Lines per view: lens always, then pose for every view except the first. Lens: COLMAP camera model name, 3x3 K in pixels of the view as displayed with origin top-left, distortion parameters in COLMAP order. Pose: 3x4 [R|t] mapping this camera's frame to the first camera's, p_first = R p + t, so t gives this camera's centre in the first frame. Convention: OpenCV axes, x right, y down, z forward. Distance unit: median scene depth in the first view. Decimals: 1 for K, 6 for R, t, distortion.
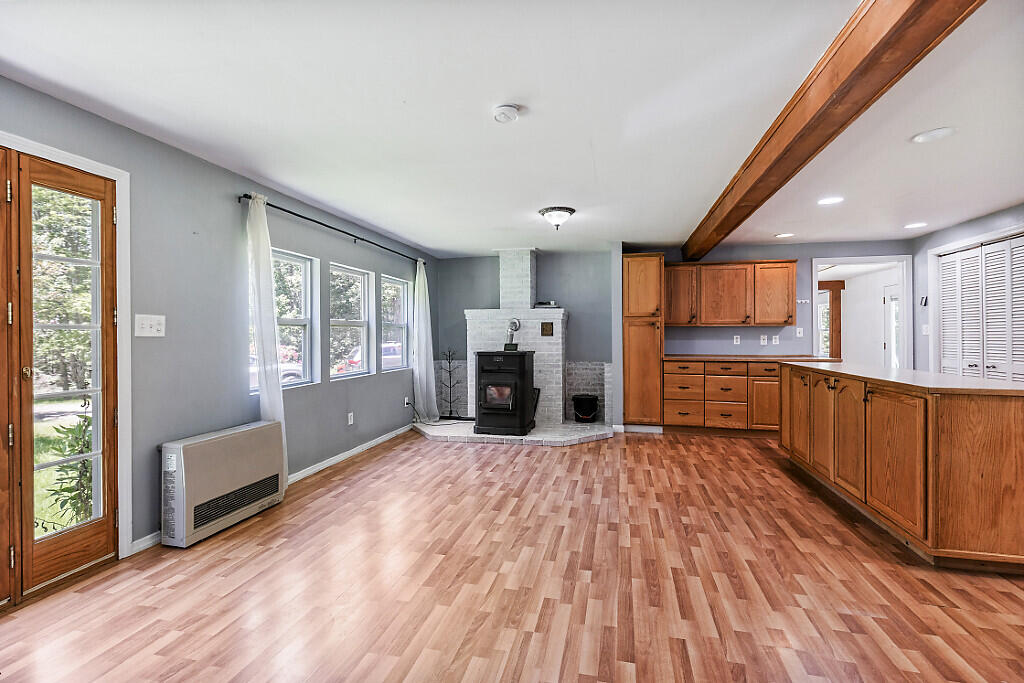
lens RADIAL K [[460.1, 0, 513.7], [0, 460.1, 331.7], [0, 0, 1]] dist [0.001555, -0.001752]
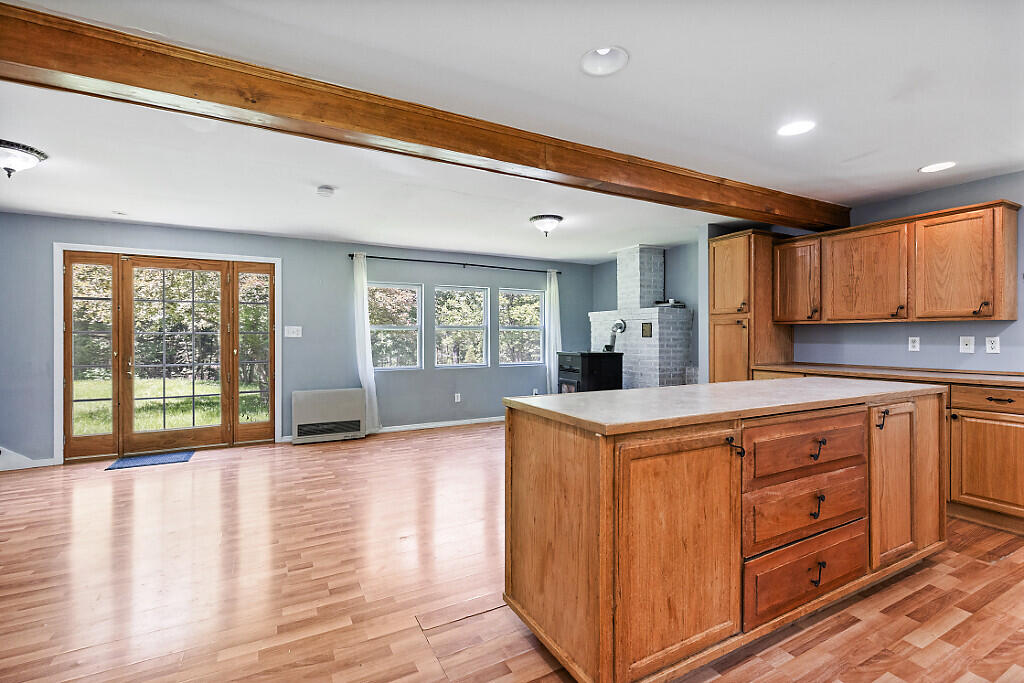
lens RADIAL K [[460.1, 0, 512.0], [0, 460.1, 329.2], [0, 0, 1]] dist [0.001555, -0.001752]
pose [[0.656152, -0.012084, -0.754532, 0.657076], [0.004713, 0.999918, -0.011915, 0.002887], [0.754614, 0.004262, 0.656155, 0.197057]]
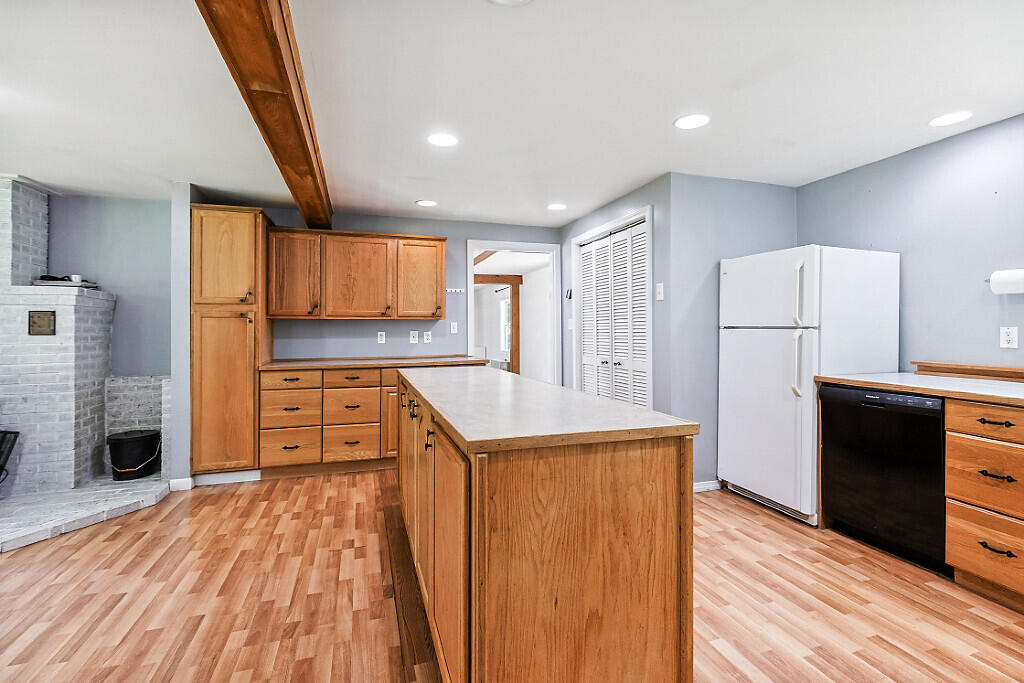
lens RADIAL K [[469.9, 0, 512.7], [0, 469.9, 320.9], [0, 0, 1]] dist [-0.002206, -0.000168]
pose [[0.855969, 0.004144, 0.517011, 0.293977], [0.002967, 0.999912, -0.012928, 0.001064], [-0.517019, 0.012600, 0.855881, 0.237949]]
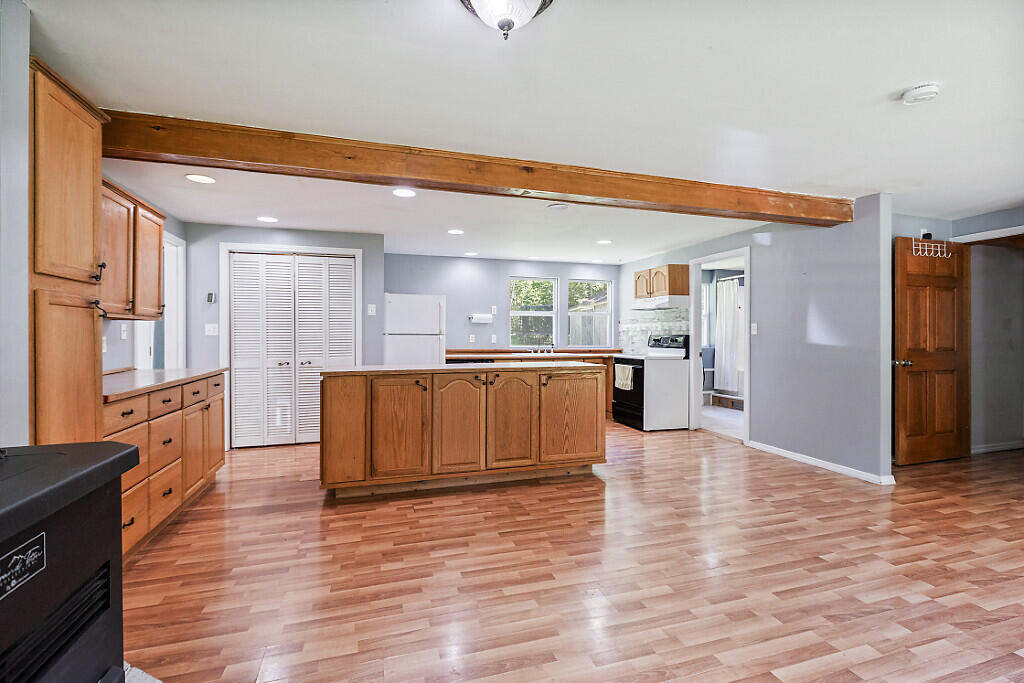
lens RADIAL K [[460.1, 0, 508.9], [0, 460.1, 335.0], [0, 0, 1]] dist [0.001555, -0.001752]
pose [[-0.500118, 0.001056, 0.865957, -0.168964], [-0.004888, 0.999980, -0.004042, 0.007257], [-0.865943, -0.006254, -0.500103, 0.922856]]
